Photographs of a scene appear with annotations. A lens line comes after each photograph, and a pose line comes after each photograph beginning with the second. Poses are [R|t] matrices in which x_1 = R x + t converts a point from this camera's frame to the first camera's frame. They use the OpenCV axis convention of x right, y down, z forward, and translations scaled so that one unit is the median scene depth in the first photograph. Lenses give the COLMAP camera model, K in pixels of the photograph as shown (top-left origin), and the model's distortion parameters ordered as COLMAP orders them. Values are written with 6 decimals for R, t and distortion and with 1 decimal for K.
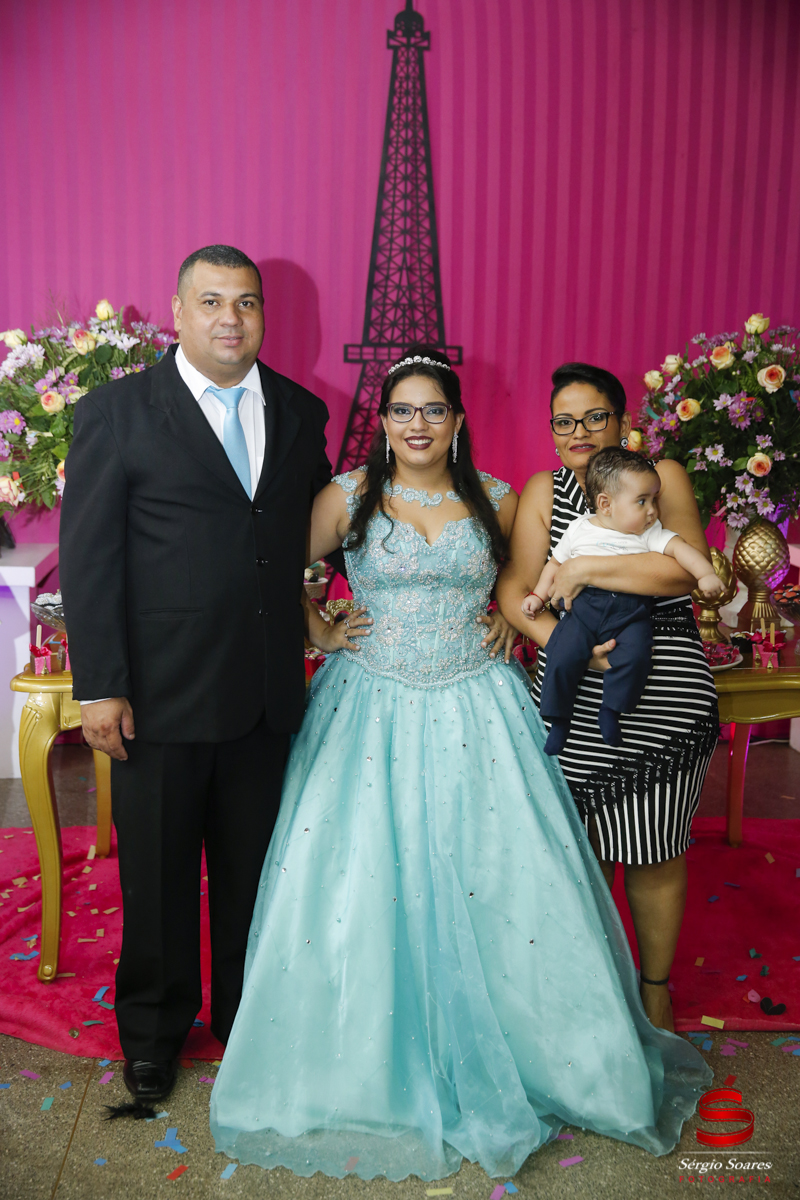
lens RADIAL K [[1475.8, 0, 397.1], [0, 1475.8, 603.1], [0, 0, 1]] dist [0.028920, 0.000000]
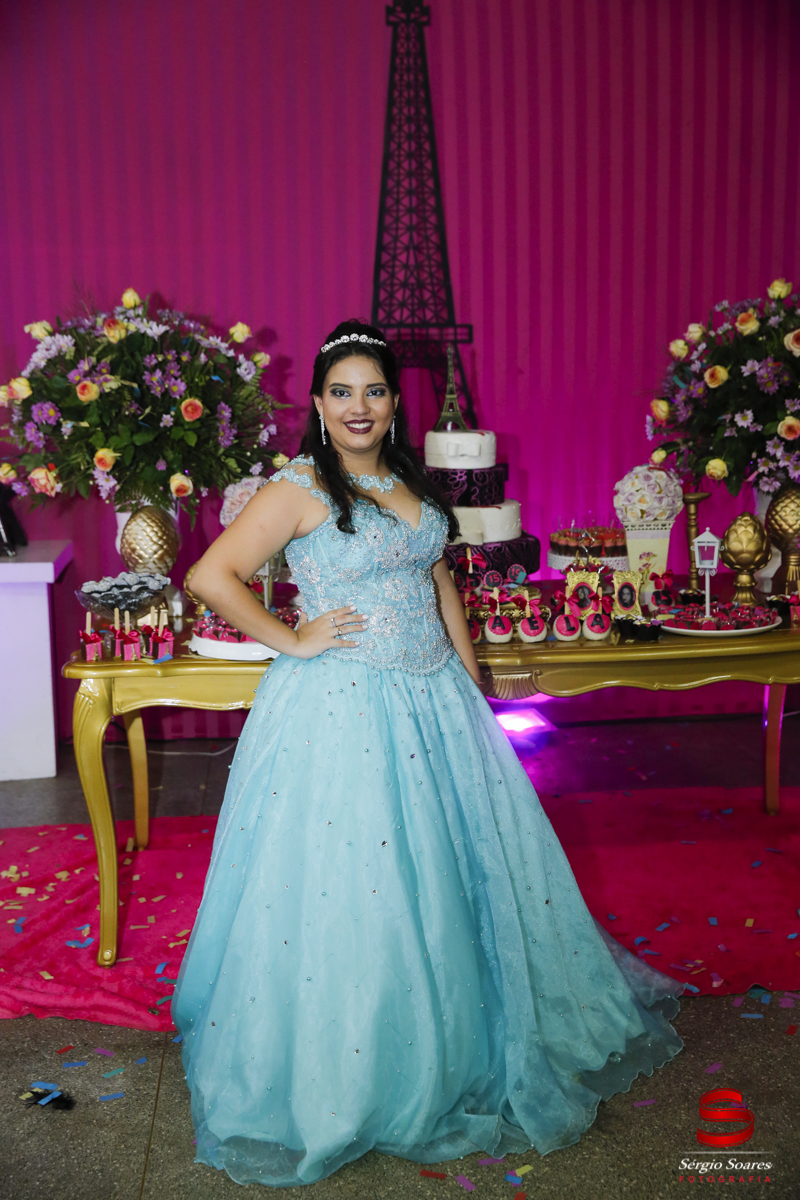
lens RADIAL K [[1546.7, 0, 399.9], [0, 1546.7, 605.6], [0, 0, 1]] dist [0.033827, 0.000000]
pose [[0.999183, -0.038350, 0.012718, -0.037384], [0.038313, 0.999261, 0.003134, 0.013244], [-0.012829, -0.002644, 0.999914, -0.051750]]
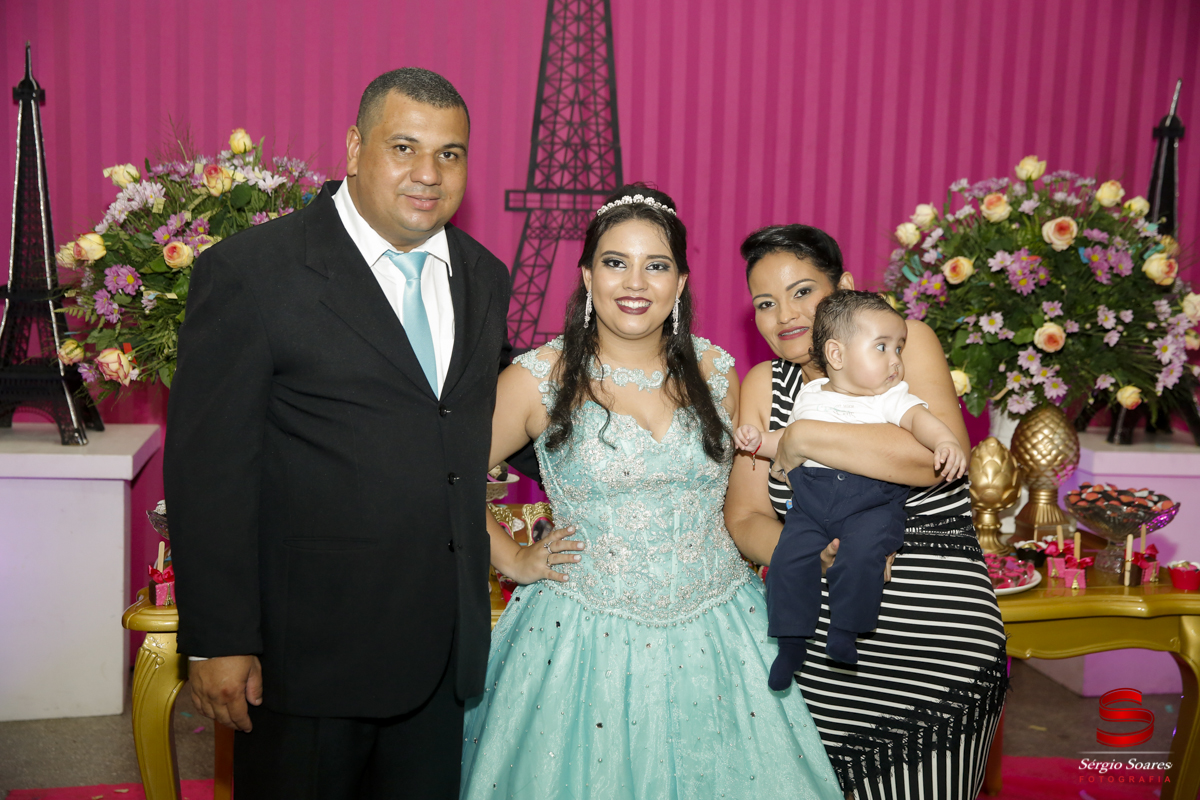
lens RADIAL K [[1615.5, 0, 608.8], [0, 1615.5, 393.3], [0, 0, 1]] dist [0.042390, 0.000000]
pose [[0.997770, 0.001986, 0.066709, -0.057074], [0.001489, 0.998646, -0.052001, -0.015748], [-0.066722, 0.051984, 0.996416, 0.119150]]
